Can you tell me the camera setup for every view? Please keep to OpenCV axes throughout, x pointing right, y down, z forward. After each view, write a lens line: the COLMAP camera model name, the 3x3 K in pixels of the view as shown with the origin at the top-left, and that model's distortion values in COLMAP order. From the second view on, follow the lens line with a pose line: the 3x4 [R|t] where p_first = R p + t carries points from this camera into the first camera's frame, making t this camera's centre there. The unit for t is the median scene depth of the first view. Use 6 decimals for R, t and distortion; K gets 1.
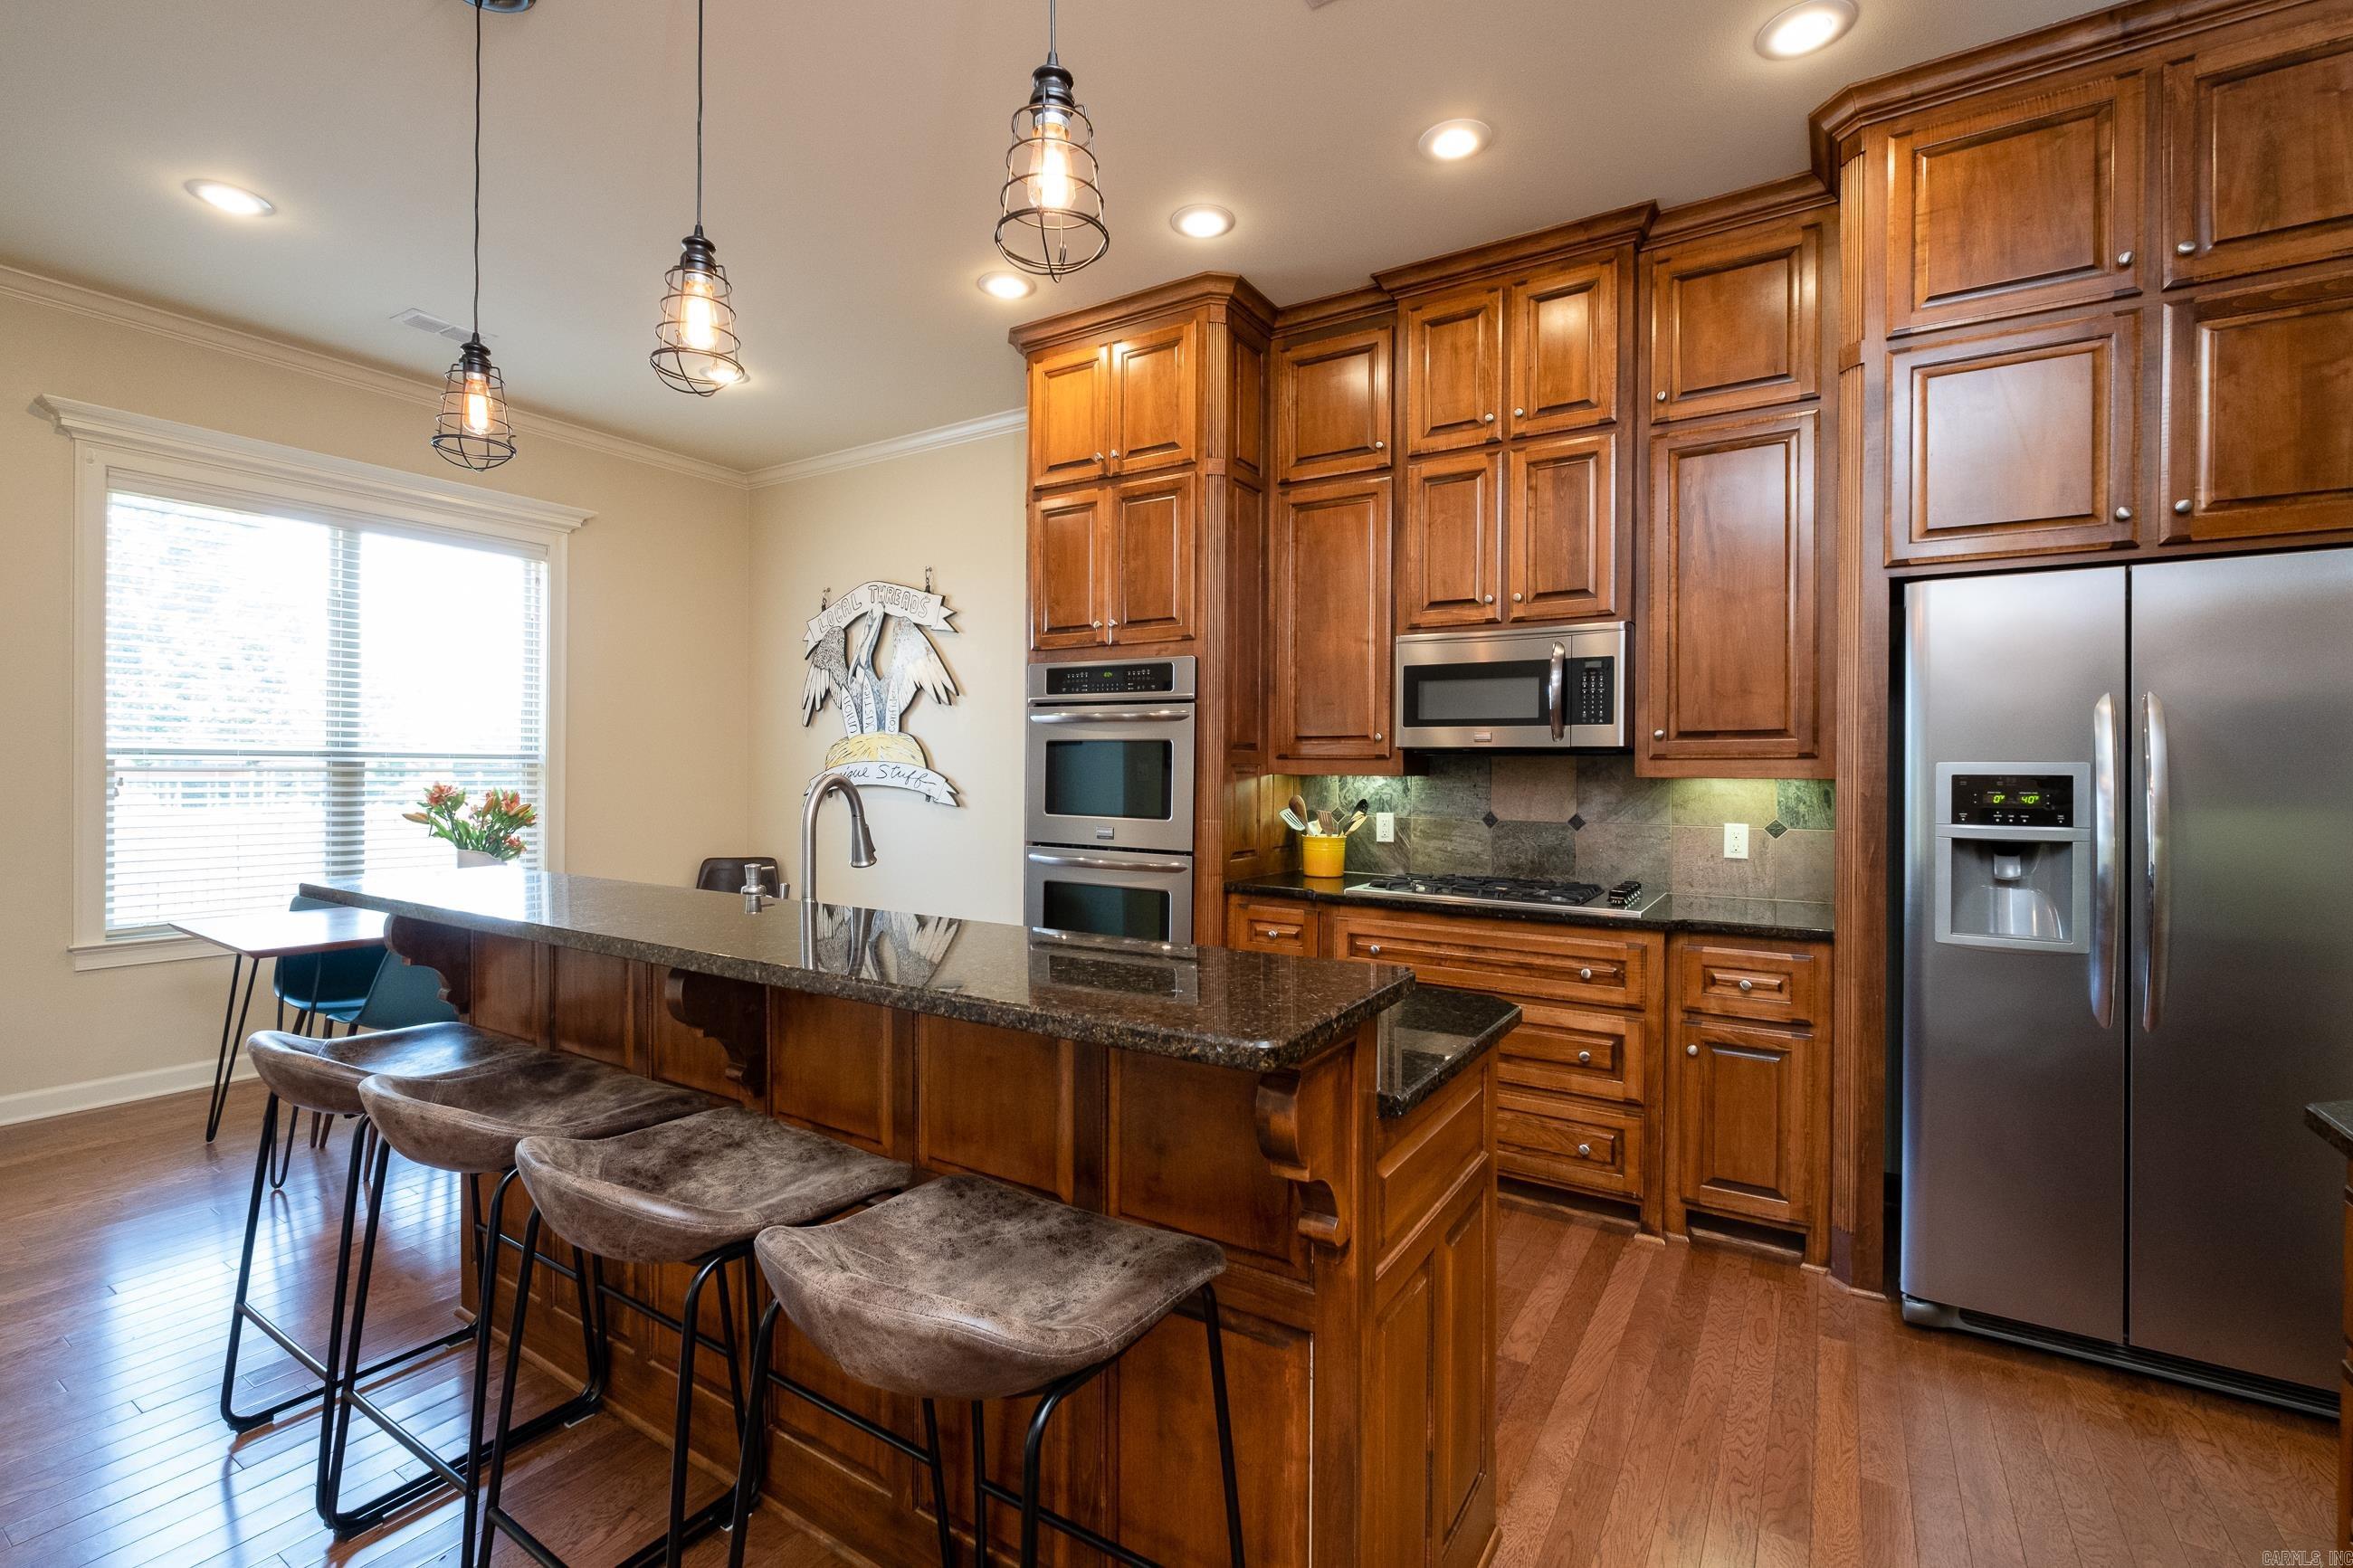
lens RADIAL K [[1036.0, 0, 1179.4], [0, 1036.0, 776.7], [0, 0, 1]] dist [-0.001576, -0.000815]
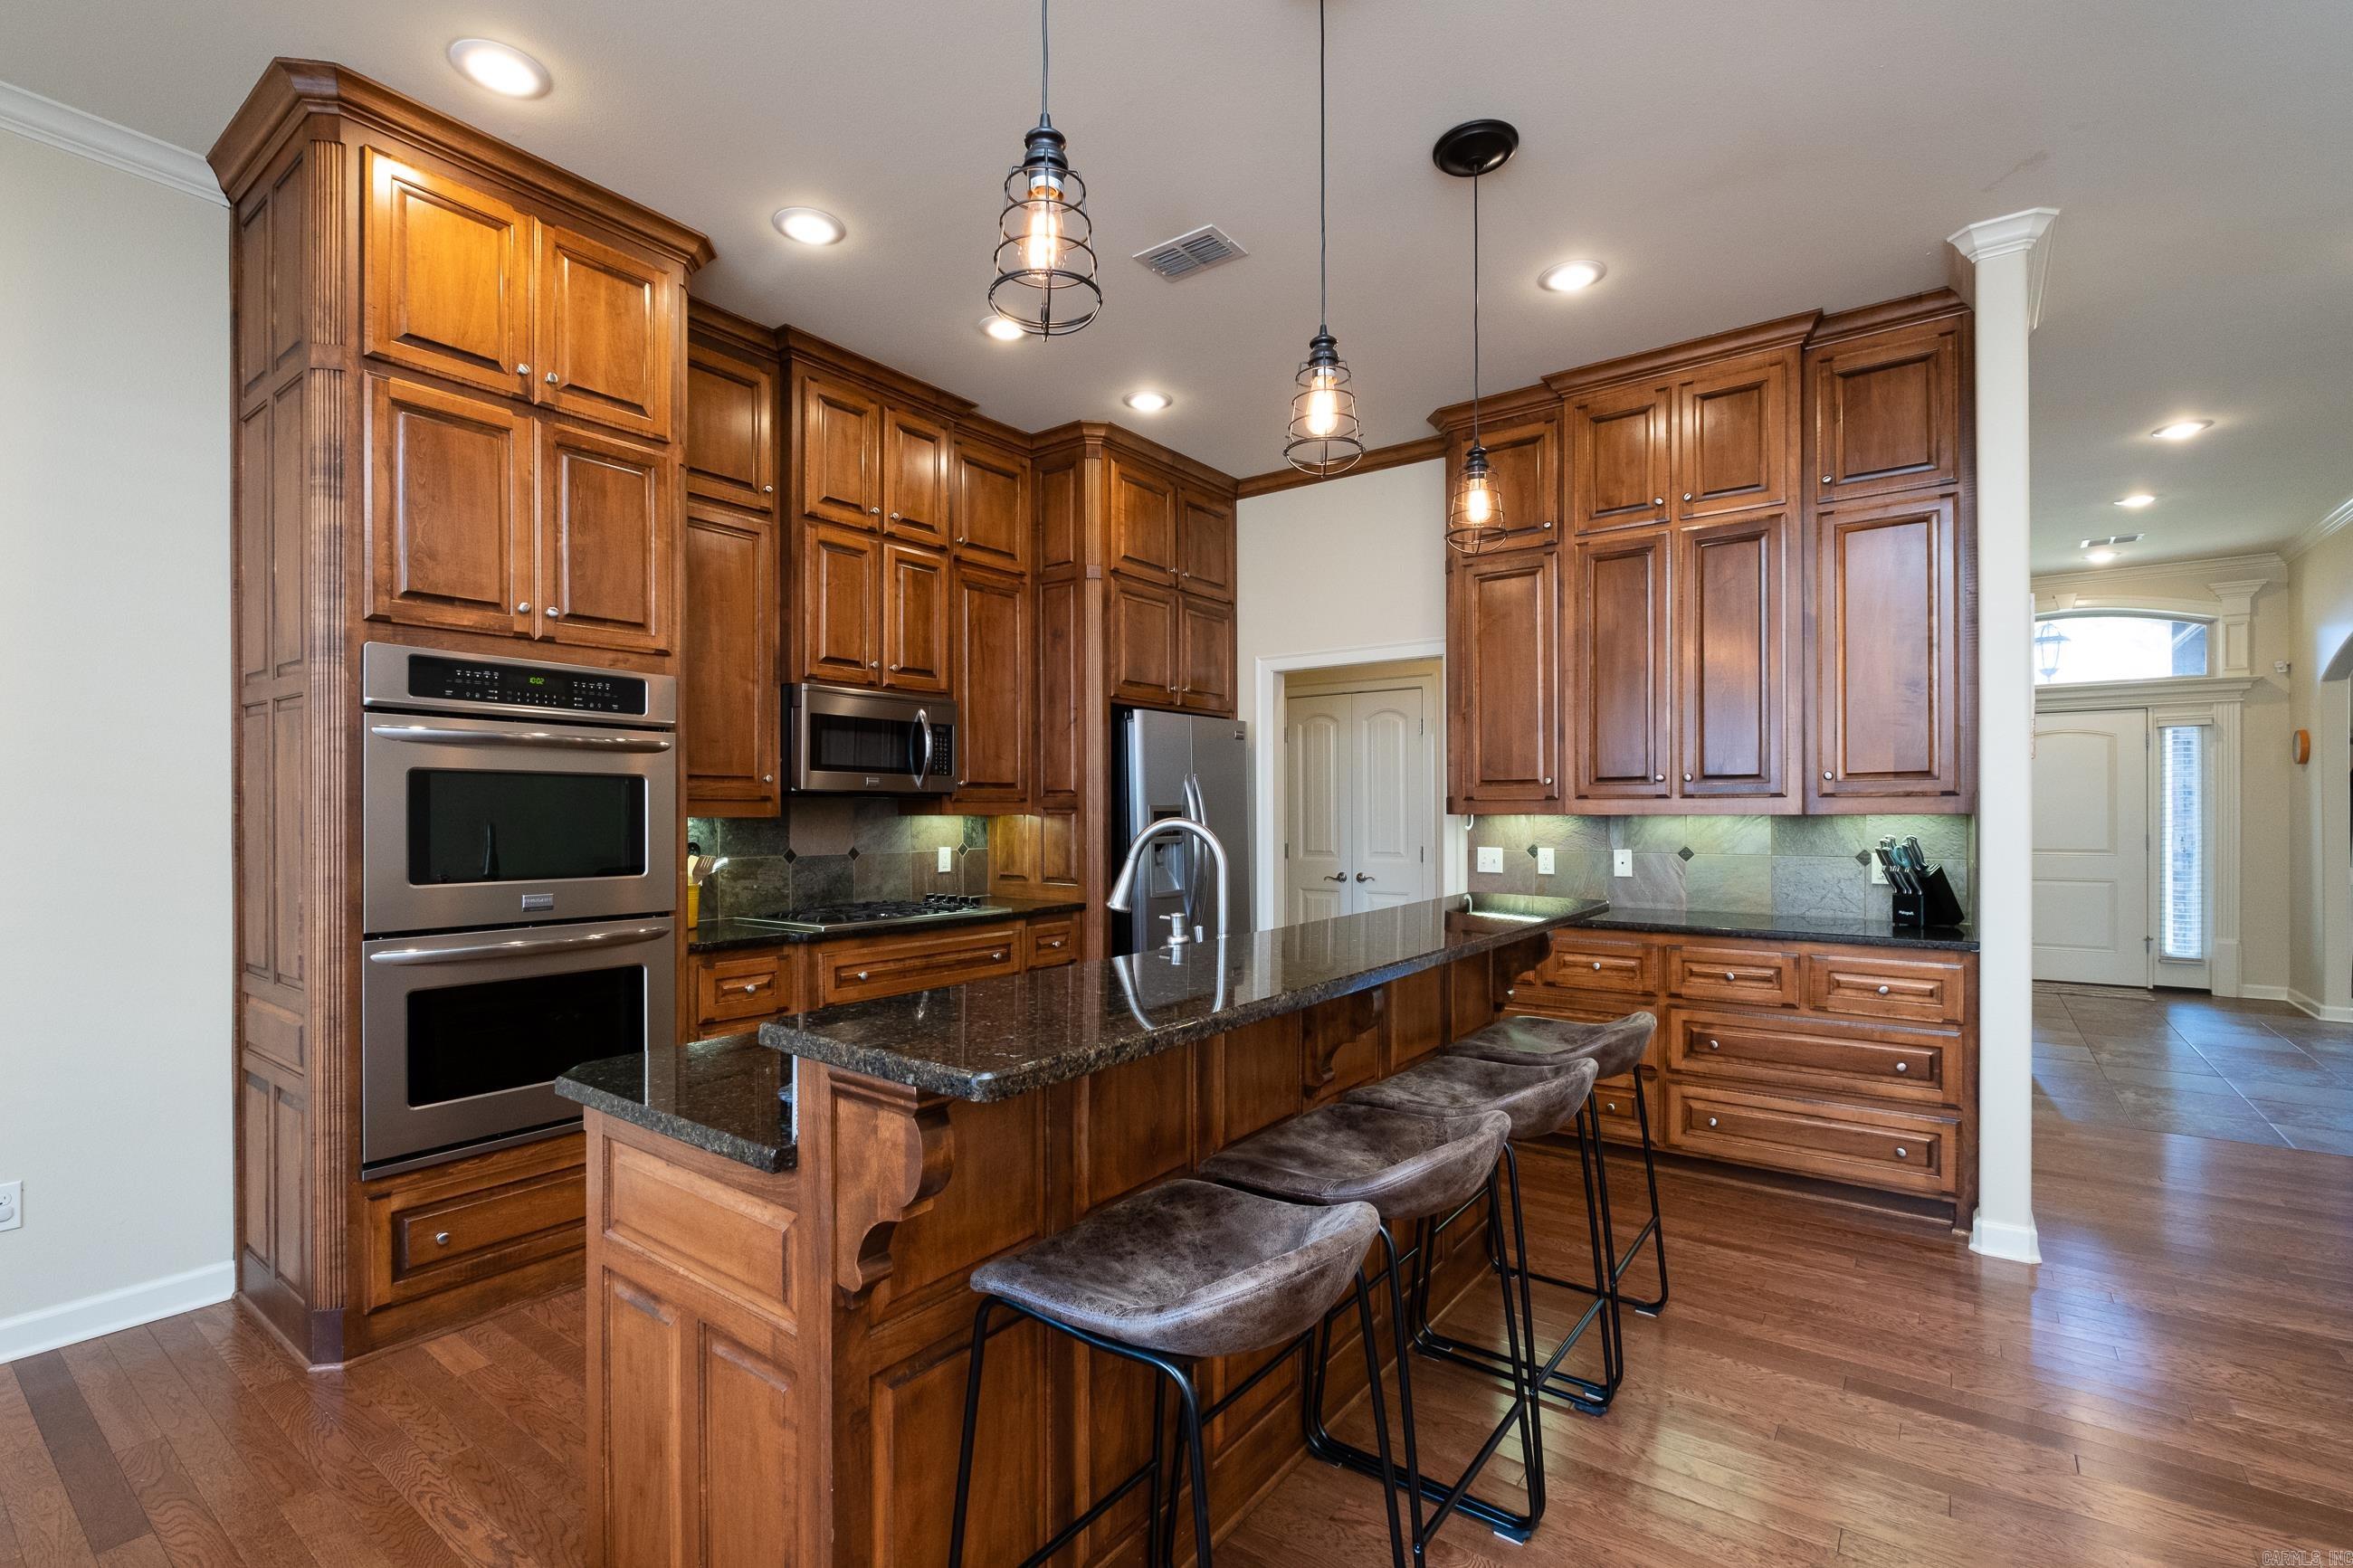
lens RADIAL K [[1049.1, 0, 1165.0], [0, 1049.1, 814.4], [0, 0, 1]] dist [-0.000237, -0.000006]
pose [[0.077516, -0.010096, 0.996940, -0.801093], [0.010411, 0.999902, 0.009317, -0.009078], [-0.996937, 0.009657, 0.077613, 0.541599]]
